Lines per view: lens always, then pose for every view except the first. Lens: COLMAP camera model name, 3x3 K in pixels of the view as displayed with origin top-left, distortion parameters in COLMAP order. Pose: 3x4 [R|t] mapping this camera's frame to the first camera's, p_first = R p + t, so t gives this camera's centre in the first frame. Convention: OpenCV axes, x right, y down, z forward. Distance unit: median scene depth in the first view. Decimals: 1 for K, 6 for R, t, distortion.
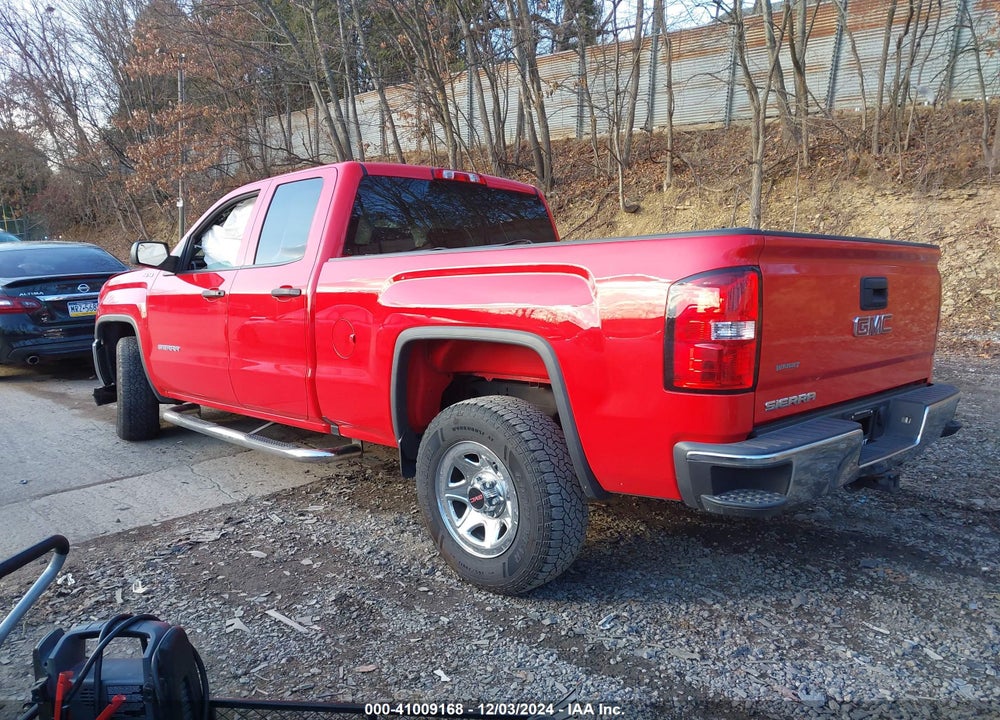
lens RADIAL K [[796.2, 0, 493.6], [0, 796.2, 345.9], [0, 0, 1]] dist [0.020318, -0.009191]
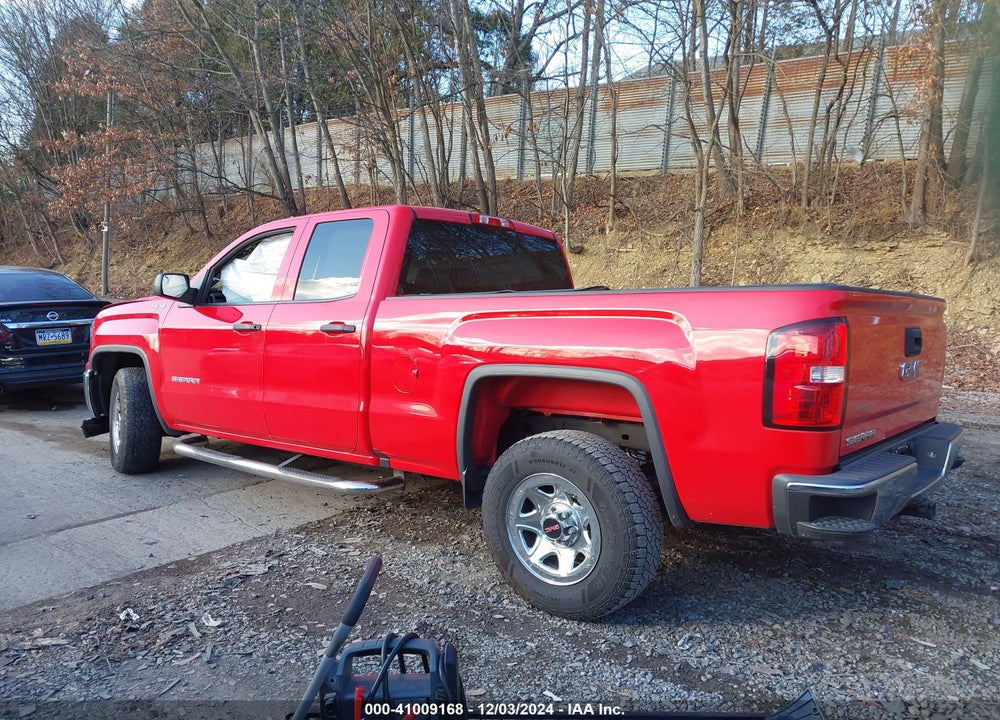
lens RADIAL K [[796.2, 0, 493.6], [0, 796.2, 345.9], [0, 0, 1]] dist [0.020318, -0.009191]
pose [[0.993563, 0.017522, 0.111913, -0.176129], [-0.012816, 0.999009, -0.042630, -0.002902], [-0.112549, 0.040922, 0.992803, -0.039390]]
